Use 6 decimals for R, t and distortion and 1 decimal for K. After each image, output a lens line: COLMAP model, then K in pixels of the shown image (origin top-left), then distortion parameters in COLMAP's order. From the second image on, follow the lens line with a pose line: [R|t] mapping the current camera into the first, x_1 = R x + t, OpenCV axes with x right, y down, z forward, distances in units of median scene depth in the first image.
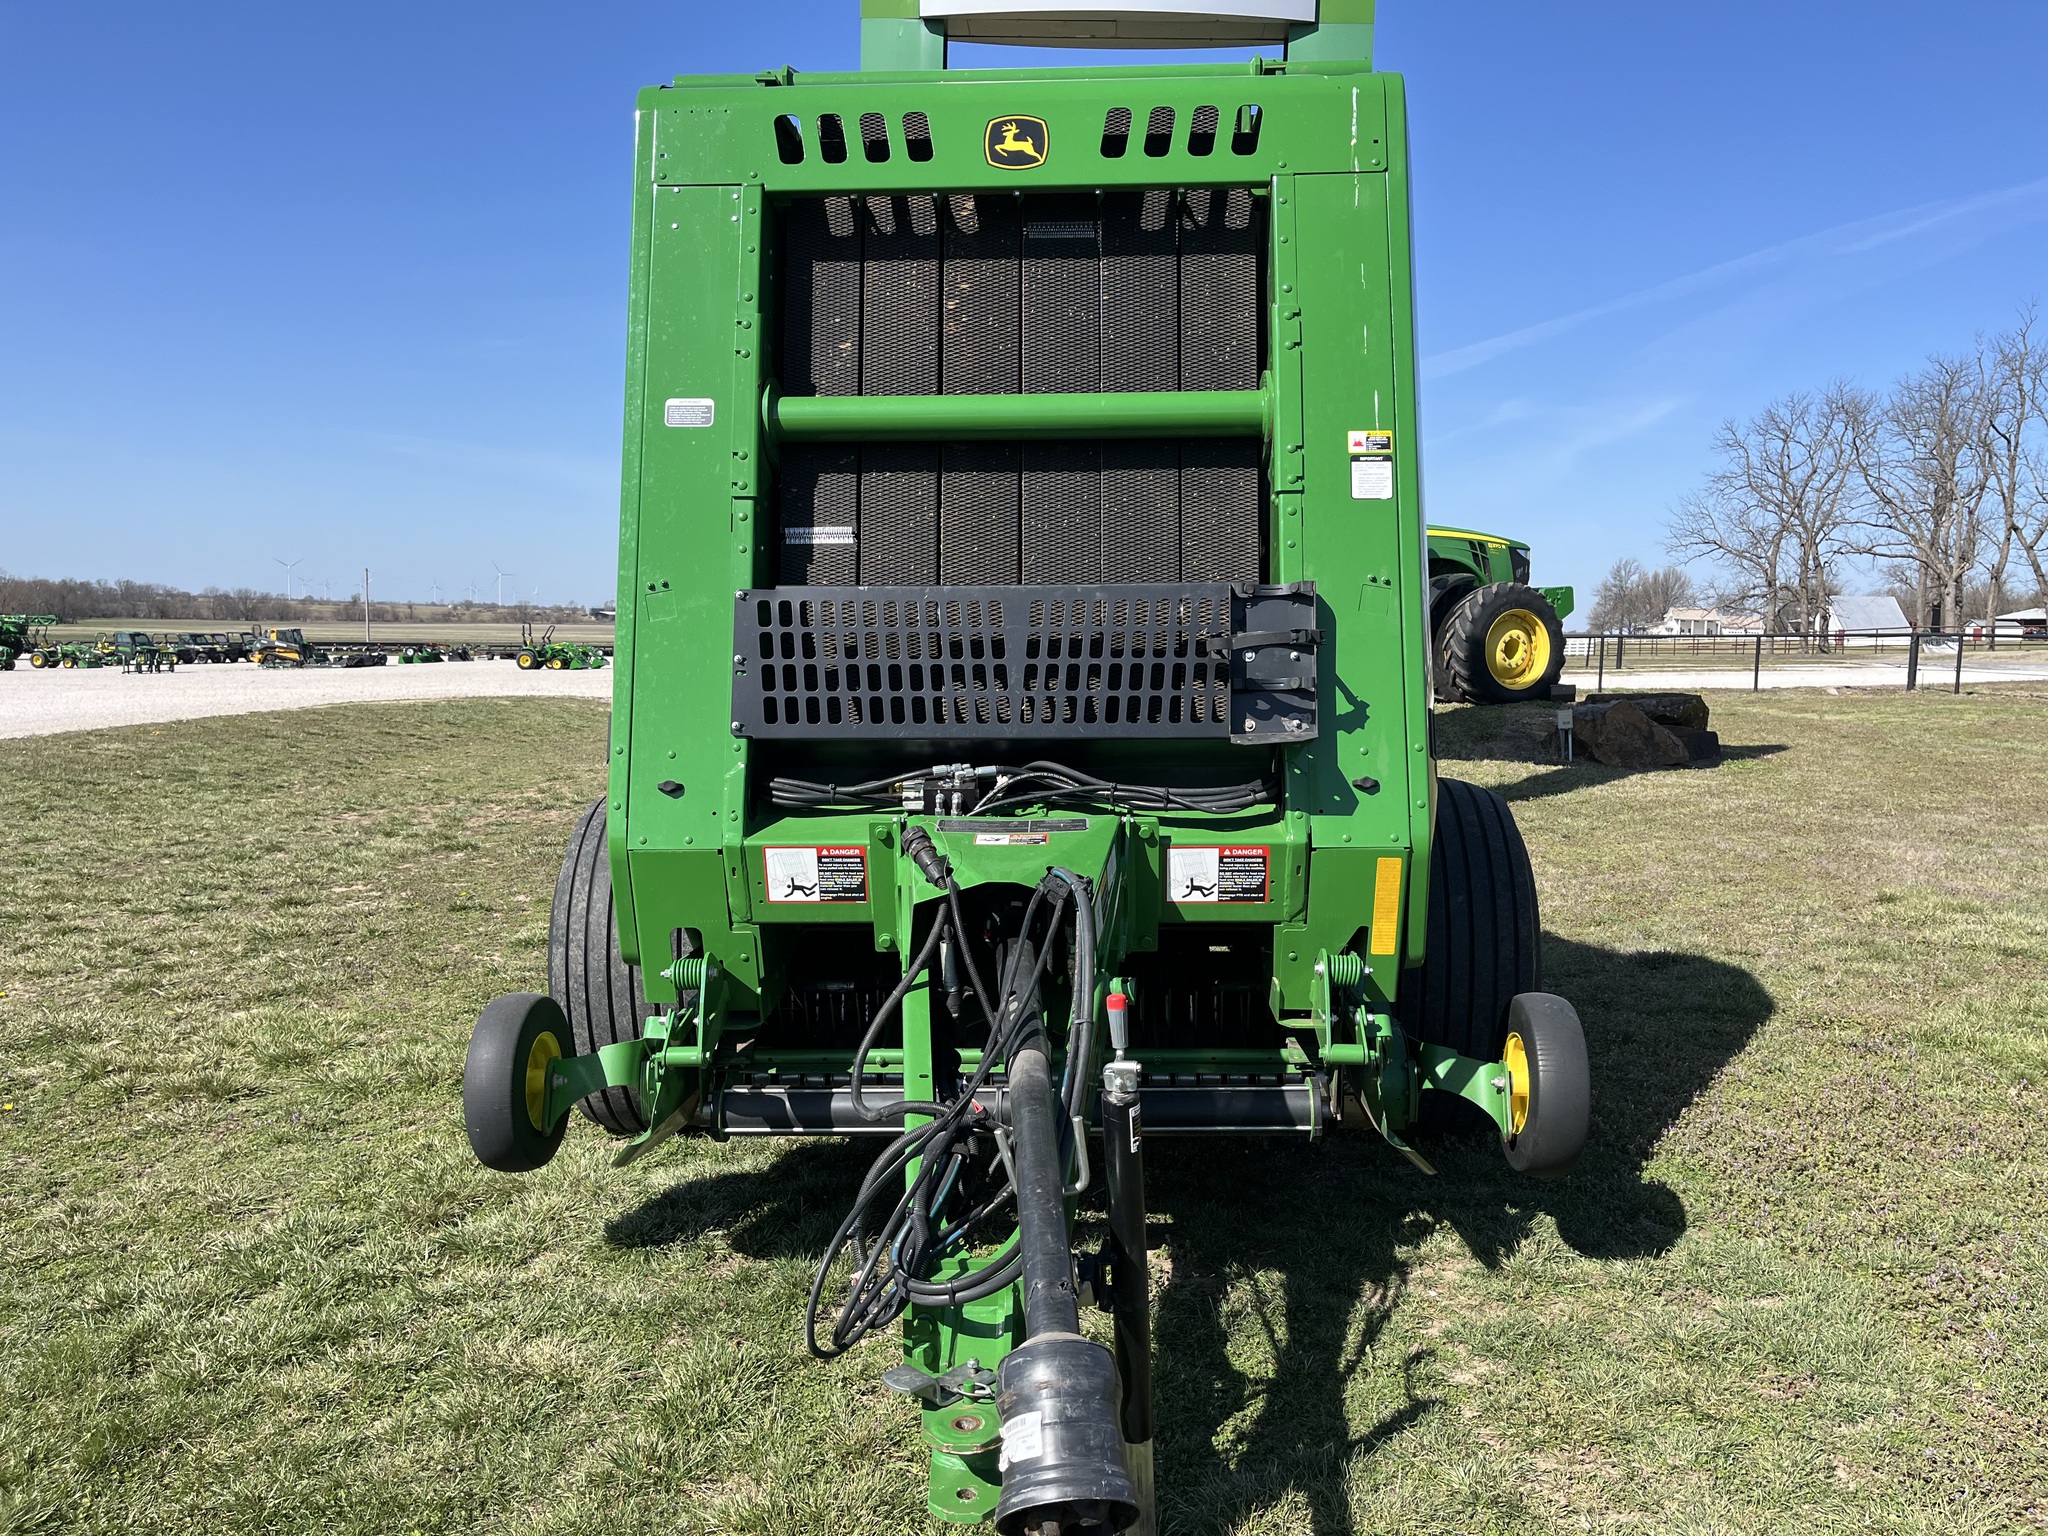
lens RADIAL K [[1558.1, 0, 1037.5], [0, 1558.1, 767.1], [0, 0, 1]] dist [0.061559, -0.097783]
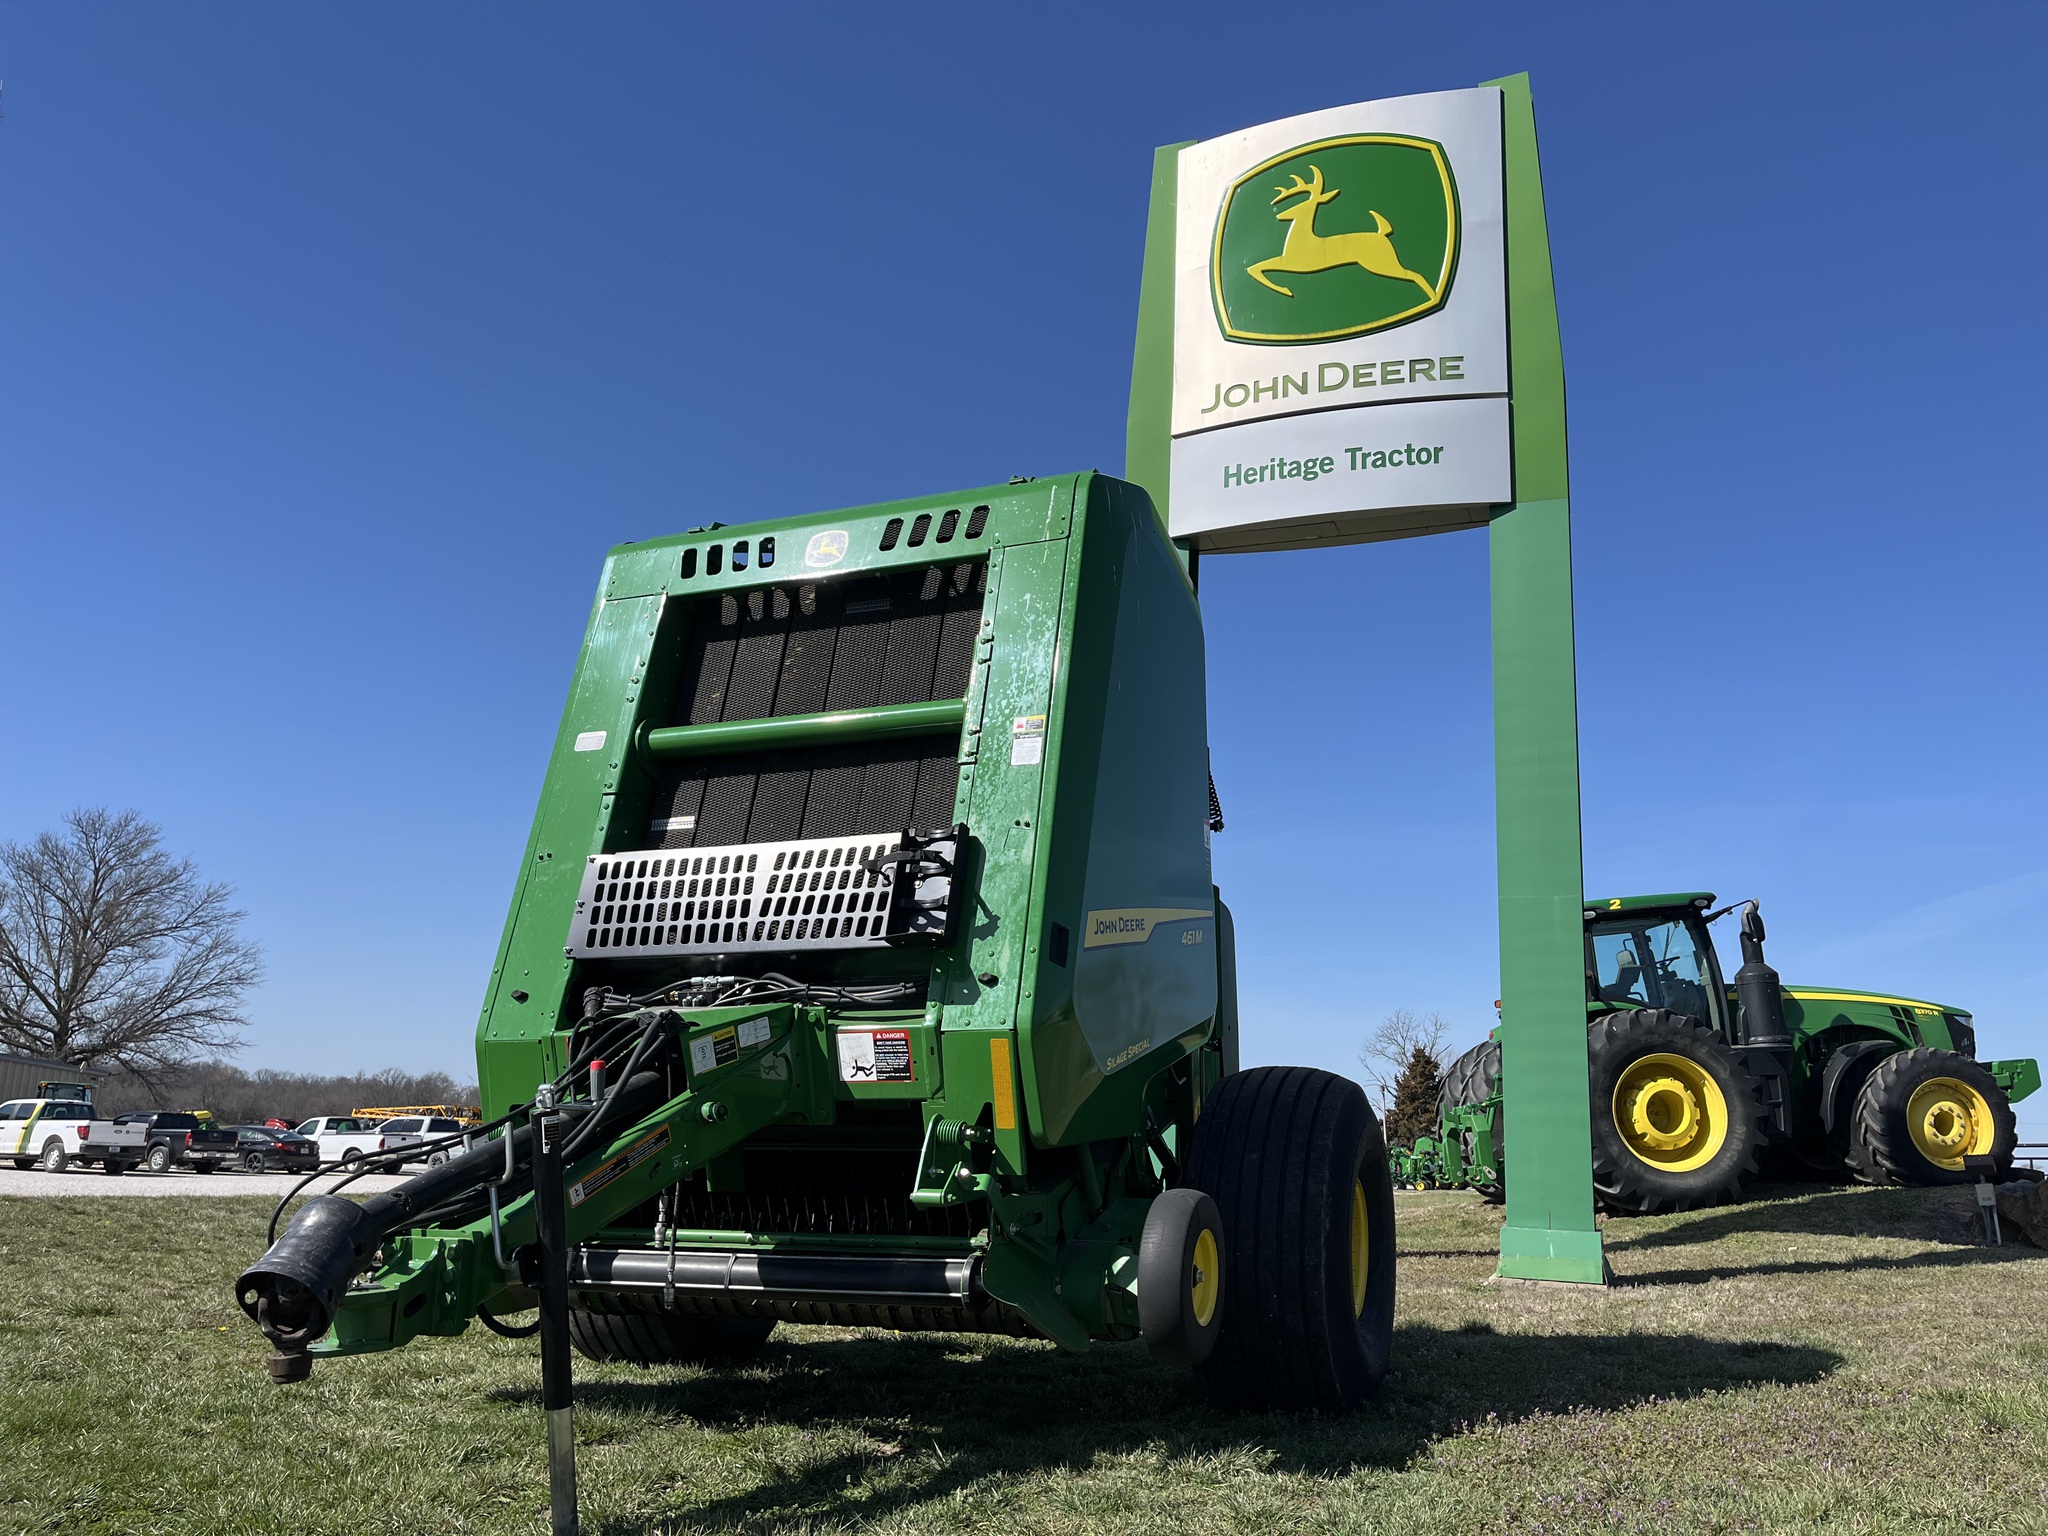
lens RADIAL K [[1558.1, 0, 1037.5], [0, 1558.1, 767.1], [0, 0, 1]] dist [0.061559, -0.097783]
pose [[0.942481, -0.060134, -0.328807, 0.611042], [-0.051586, 0.945732, -0.320827, 0.225235], [0.330256, 0.319335, 0.888232, -0.114595]]
